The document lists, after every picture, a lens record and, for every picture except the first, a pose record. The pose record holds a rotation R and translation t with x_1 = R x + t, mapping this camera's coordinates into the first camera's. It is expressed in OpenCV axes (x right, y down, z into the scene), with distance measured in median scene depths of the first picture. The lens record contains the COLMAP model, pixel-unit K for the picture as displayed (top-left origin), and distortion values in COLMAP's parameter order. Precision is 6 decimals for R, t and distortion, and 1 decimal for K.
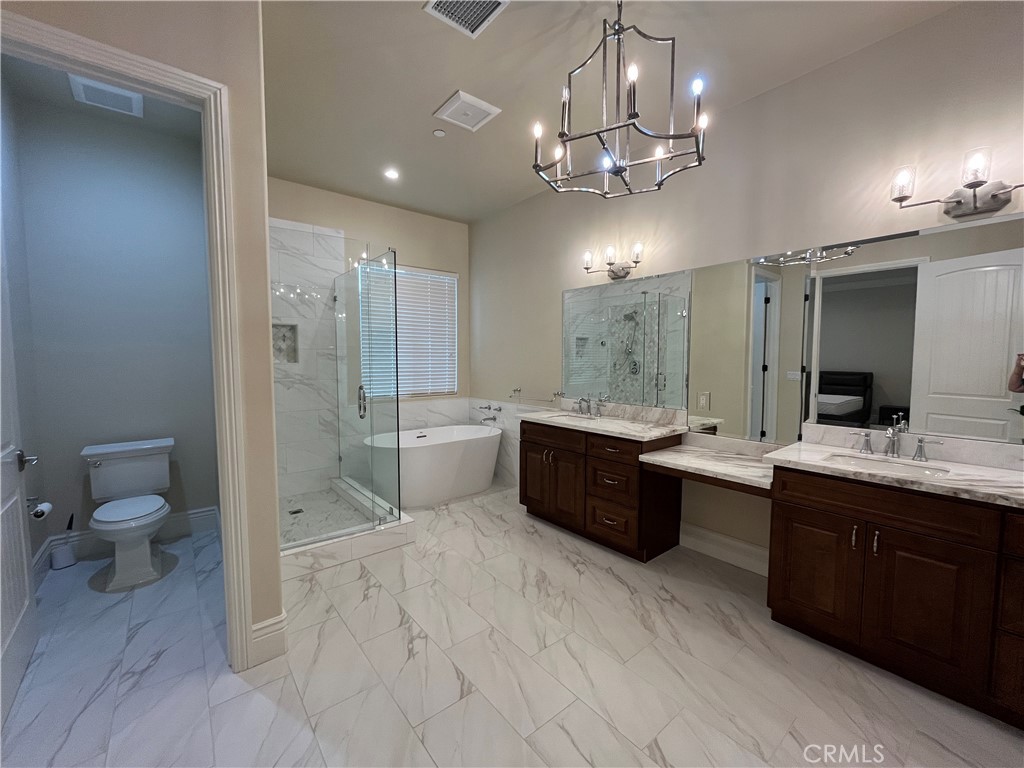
lens RADIAL K [[417.4, 0, 507.5], [0, 417.4, 384.5], [0, 0, 1]] dist [0.002317, 0.000504]
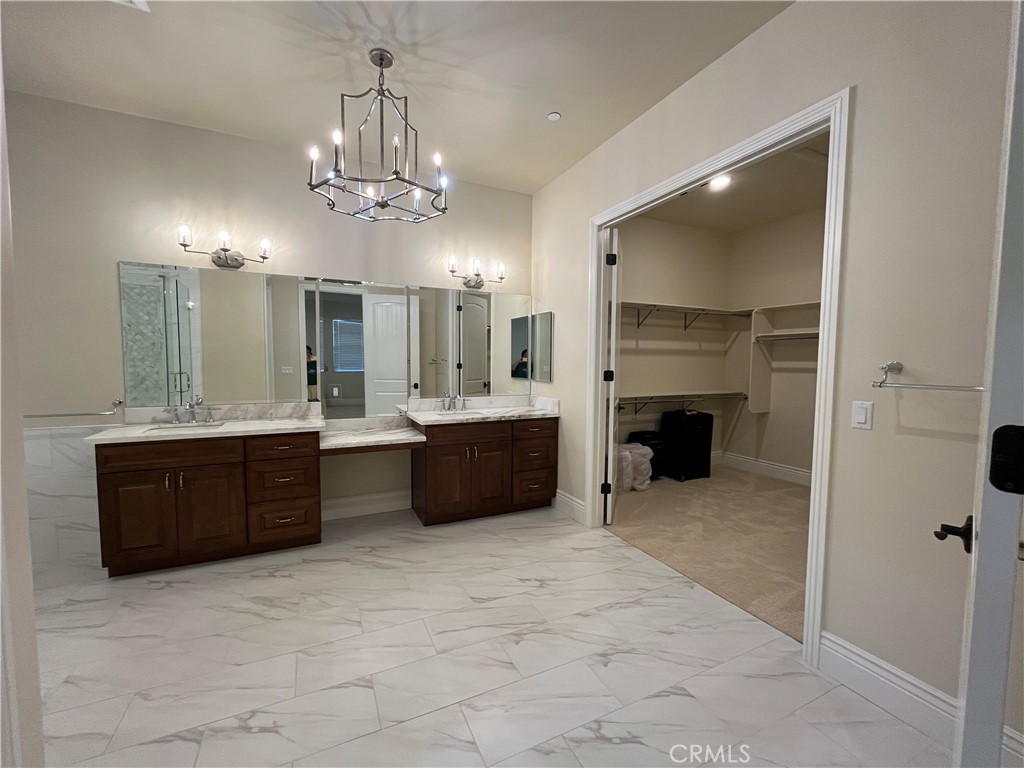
lens RADIAL K [[417.4, 0, 507.5], [0, 417.4, 384.5], [0, 0, 1]] dist [0.002317, 0.000504]
pose [[0.235795, -0.055960, 0.970190, -0.580471], [0.051741, 0.997648, 0.044968, -0.009858], [-0.970424, 0.039596, 0.238136, 0.241360]]
